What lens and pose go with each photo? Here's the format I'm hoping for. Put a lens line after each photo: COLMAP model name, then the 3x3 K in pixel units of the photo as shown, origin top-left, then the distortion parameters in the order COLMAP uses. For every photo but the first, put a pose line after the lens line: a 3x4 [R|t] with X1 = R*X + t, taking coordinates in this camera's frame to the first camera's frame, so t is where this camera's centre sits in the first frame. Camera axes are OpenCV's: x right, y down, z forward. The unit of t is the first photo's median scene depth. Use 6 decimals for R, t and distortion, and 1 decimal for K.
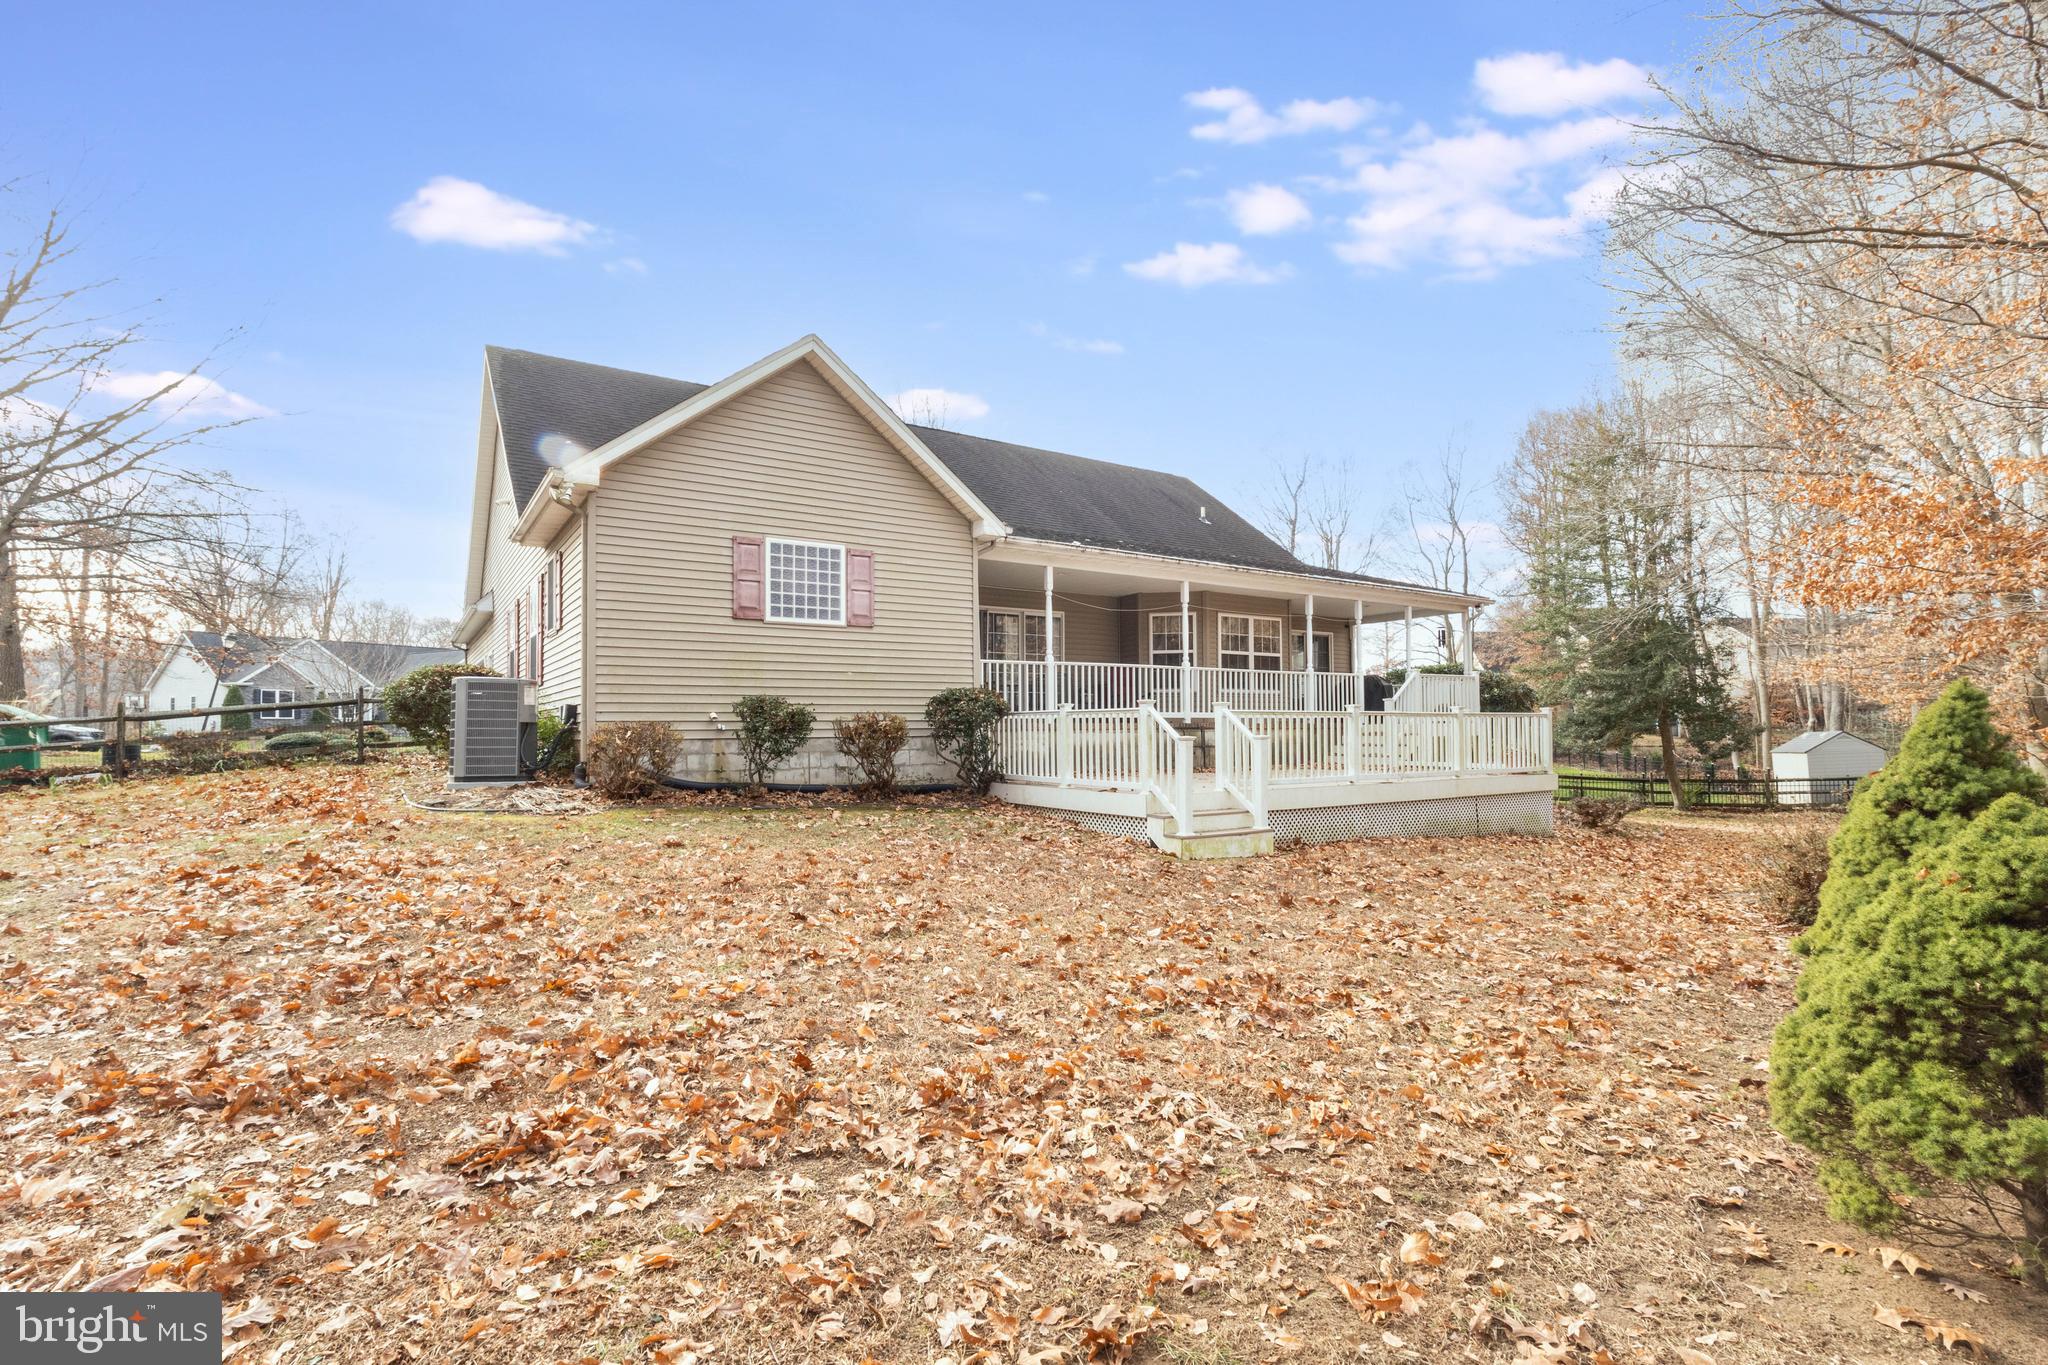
lens RADIAL K [[949.8, 0, 1043.3], [0, 949.8, 706.0], [0, 0, 1]] dist [0.000037, -0.001494]
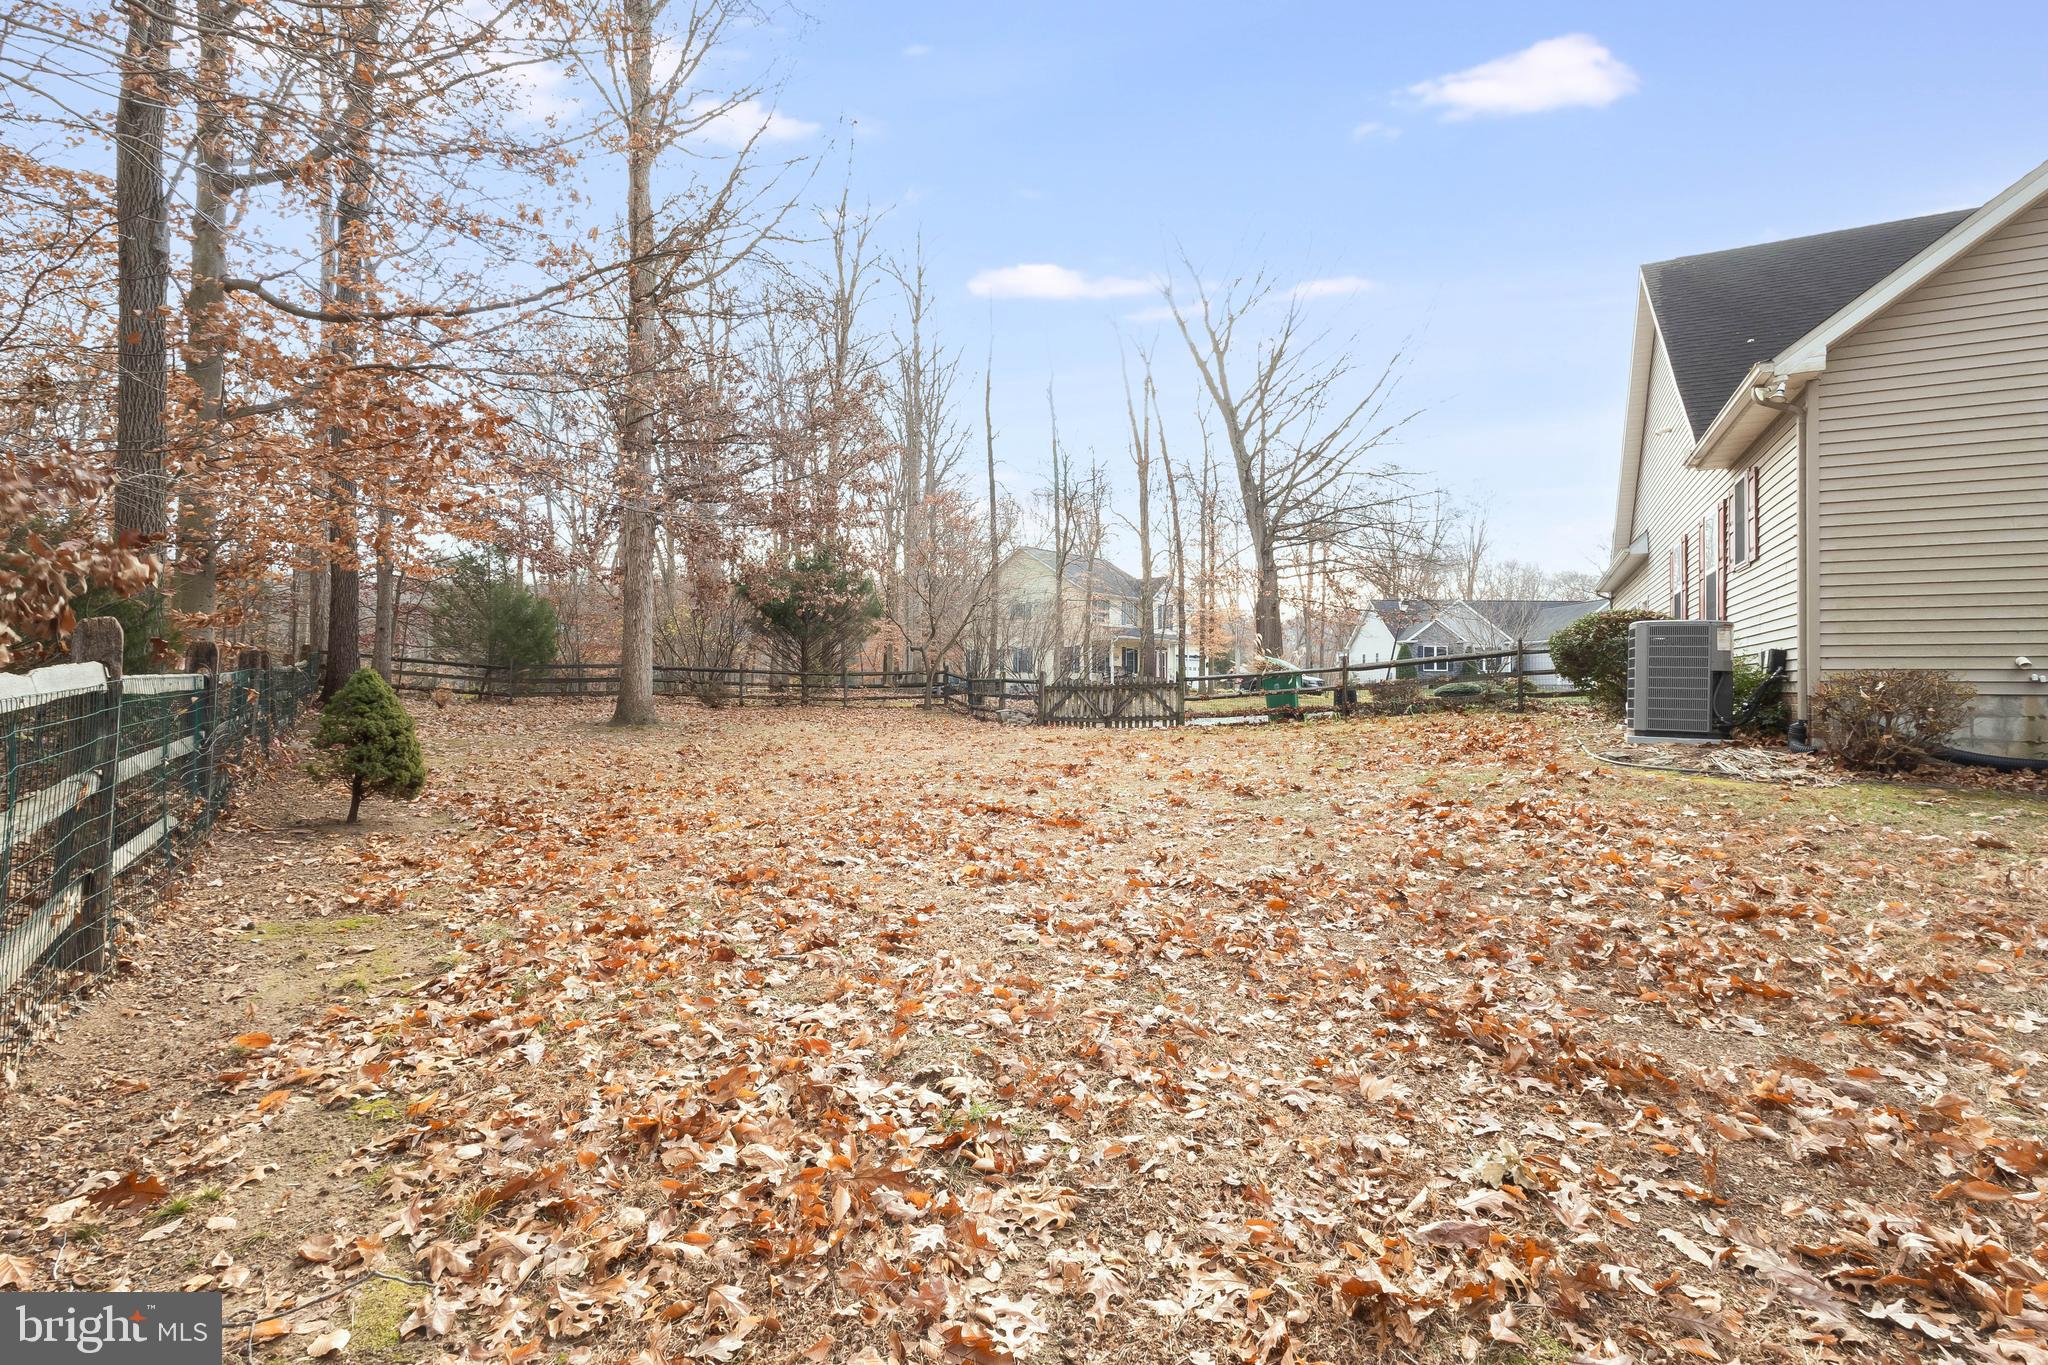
lens RADIAL K [[949.8, 0, 1018.4], [0, 949.8, 677.4], [0, 0, 1]] dist [0.000037, -0.001494]
pose [[0.468147, 0.005998, -0.883630, -0.139221], [0.010975, 0.999860, 0.012602, 0.009042], [0.883583, -0.015598, 0.468016, 0.063791]]
